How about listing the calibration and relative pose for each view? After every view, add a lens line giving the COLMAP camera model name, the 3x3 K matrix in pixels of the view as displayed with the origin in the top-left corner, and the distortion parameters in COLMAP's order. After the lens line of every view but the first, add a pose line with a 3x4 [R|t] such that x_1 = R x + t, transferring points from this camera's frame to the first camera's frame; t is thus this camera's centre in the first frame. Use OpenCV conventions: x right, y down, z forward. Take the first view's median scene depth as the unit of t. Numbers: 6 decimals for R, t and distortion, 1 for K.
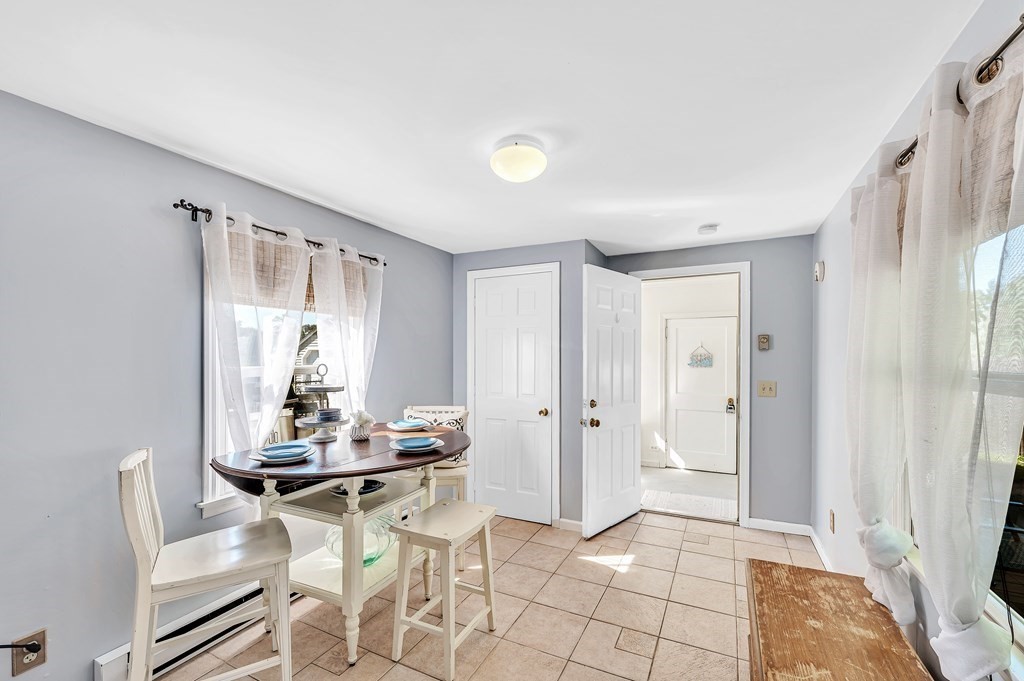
lens RADIAL K [[426.3, 0, 513.9], [0, 426.3, 358.9], [0, 0, 1]] dist [-0.000653, -0.000195]
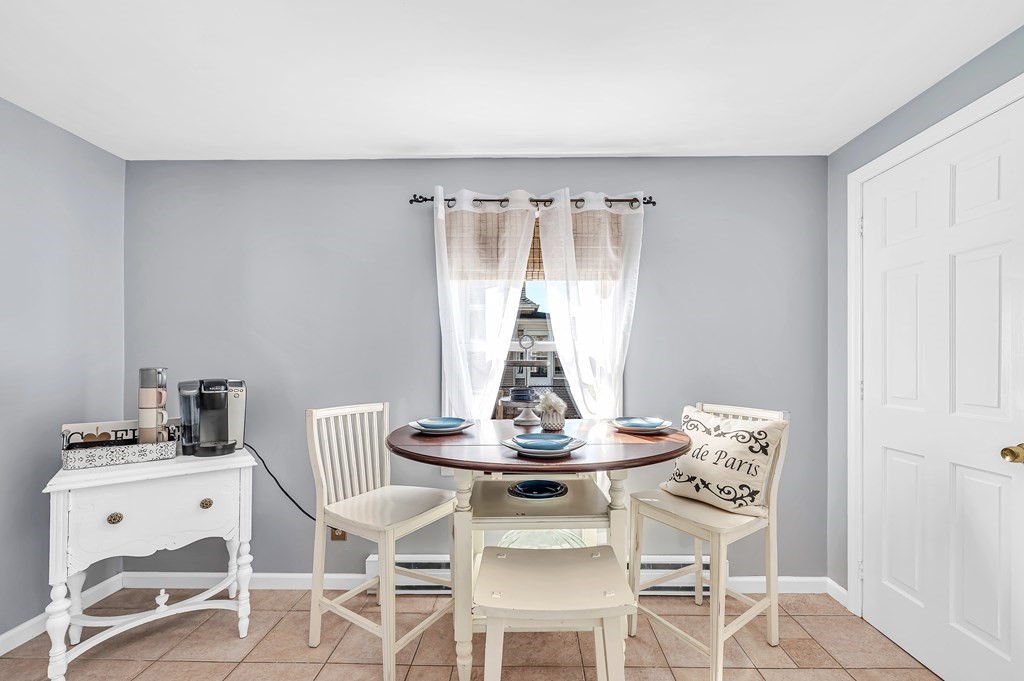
lens RADIAL K [[426.3, 0, 513.9], [0, 426.3, 358.9], [0, 0, 1]] dist [-0.000653, -0.000195]
pose [[0.440374, -0.007009, -0.897787, 0.292277], [-0.008411, 0.999893, -0.011932, 0.065191], [0.897775, 0.012806, 0.440268, 0.560759]]
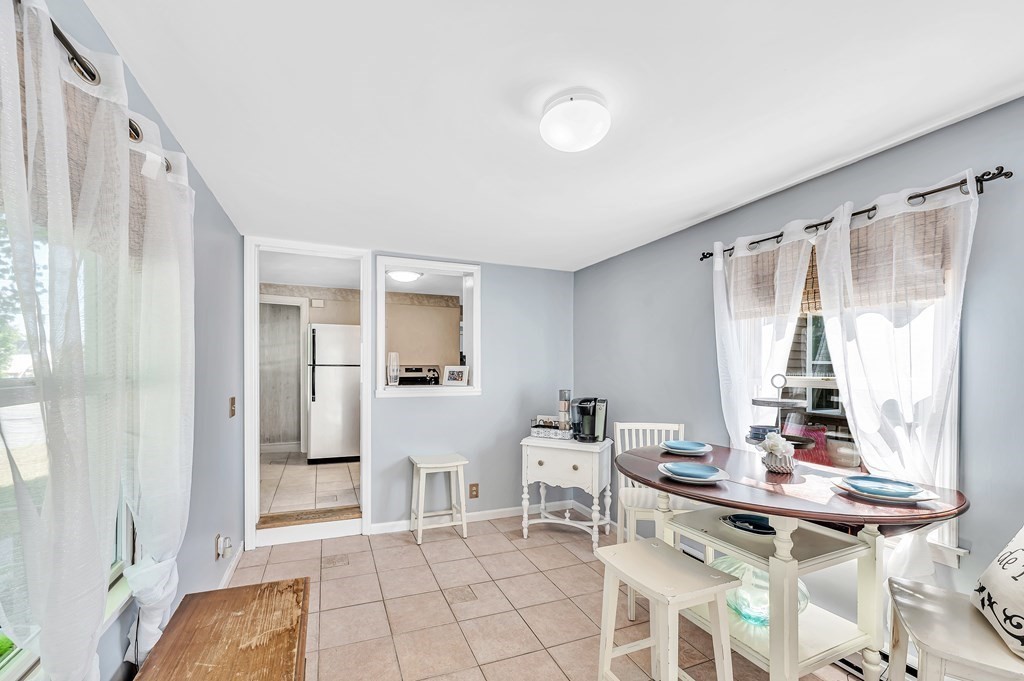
lens RADIAL K [[418.1, 0, 480.1], [0, 418.1, 370.8], [0, 0, 1]] dist [-0.000196, -0.000078]
pose [[-0.681274, 0.002959, -0.732022, 0.539676], [-0.008497, 0.999892, 0.011950, -0.001114], [0.731979, 0.014362, -0.681176, 1.065691]]
